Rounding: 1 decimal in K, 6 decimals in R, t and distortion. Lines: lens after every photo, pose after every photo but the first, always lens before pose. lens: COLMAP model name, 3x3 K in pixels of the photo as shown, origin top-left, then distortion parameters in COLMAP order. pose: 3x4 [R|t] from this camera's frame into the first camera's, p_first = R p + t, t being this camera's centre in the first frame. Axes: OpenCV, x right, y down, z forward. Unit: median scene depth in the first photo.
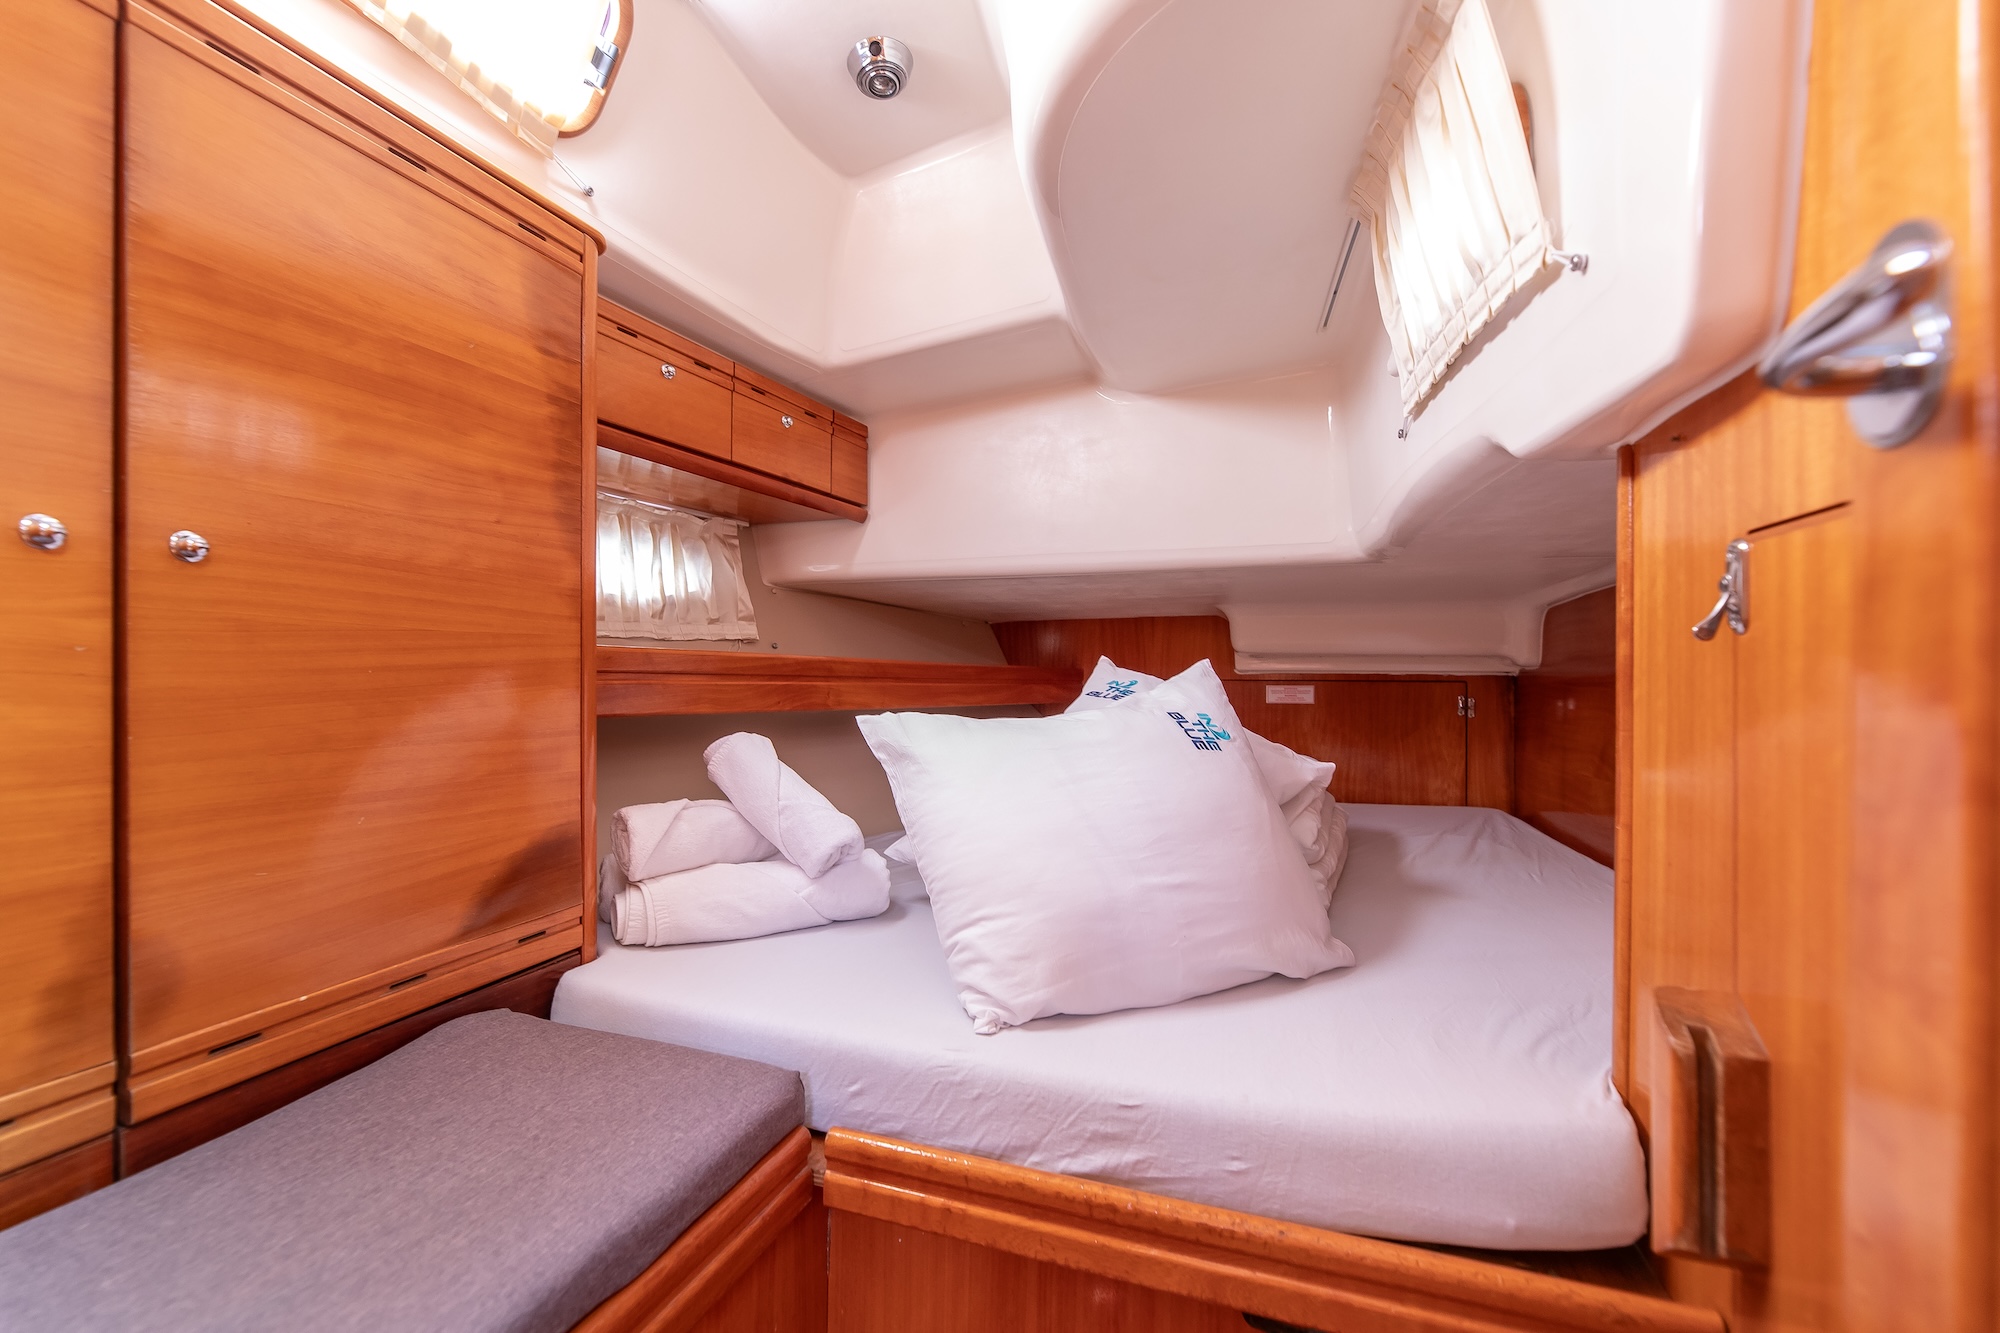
lens RADIAL K [[799.6, 0, 998.4], [0, 799.6, 674.6], [0, 0, 1]] dist [-0.000585, -0.000154]
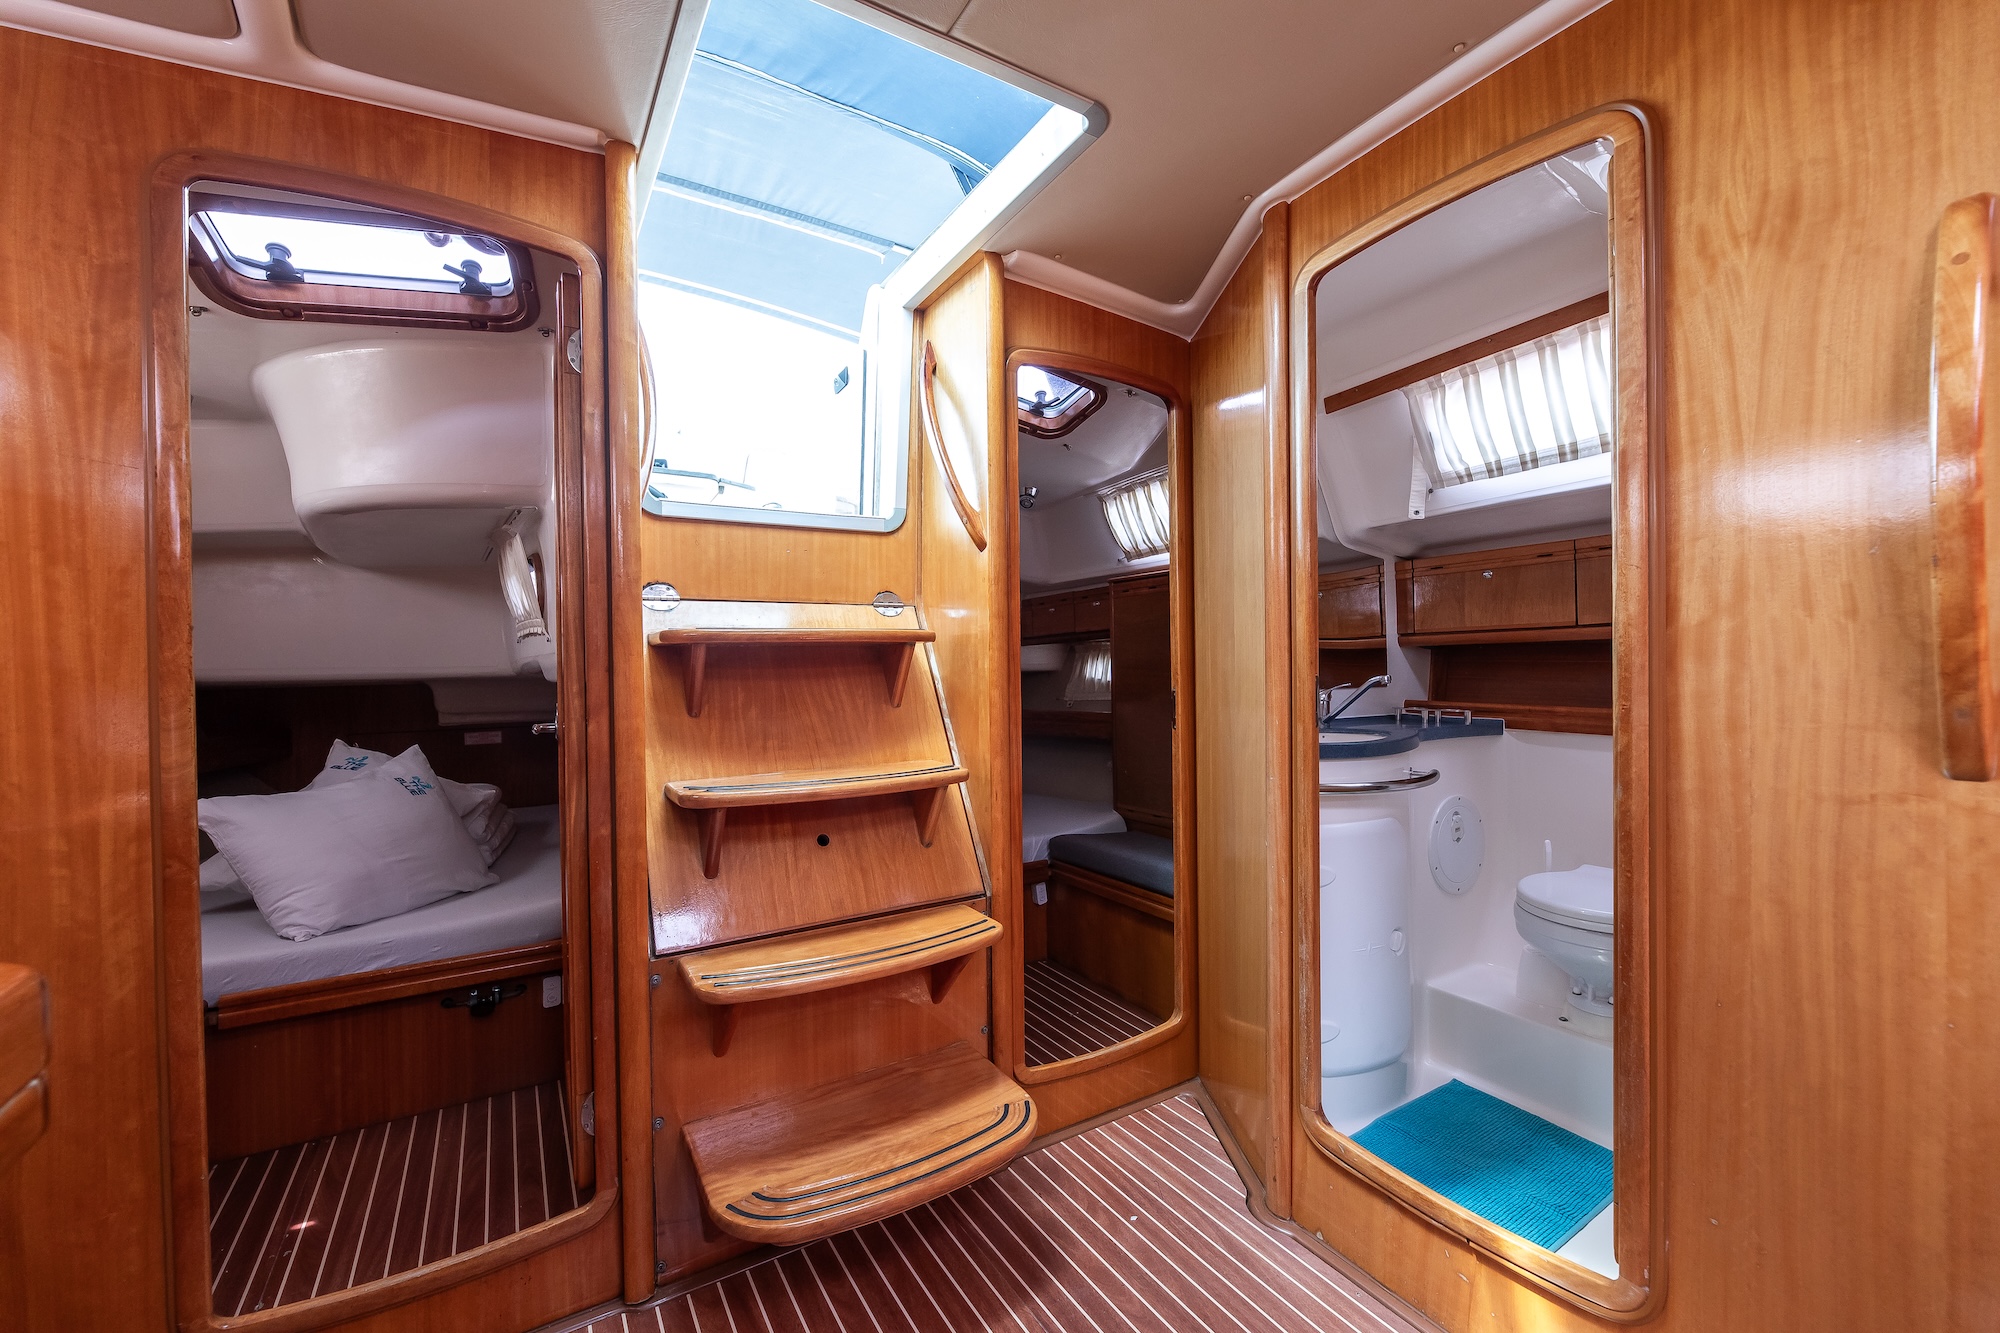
lens RADIAL K [[799.6, 0, 998.4], [0, 799.6, 674.6], [0, 0, 1]] dist [-0.000585, -0.000154]
pose [[0.628773, -0.020330, 0.777323, -0.356118], [0.013821, 0.999792, 0.014968, -0.204847], [-0.777466, 0.001332, 0.628923, -1.316745]]
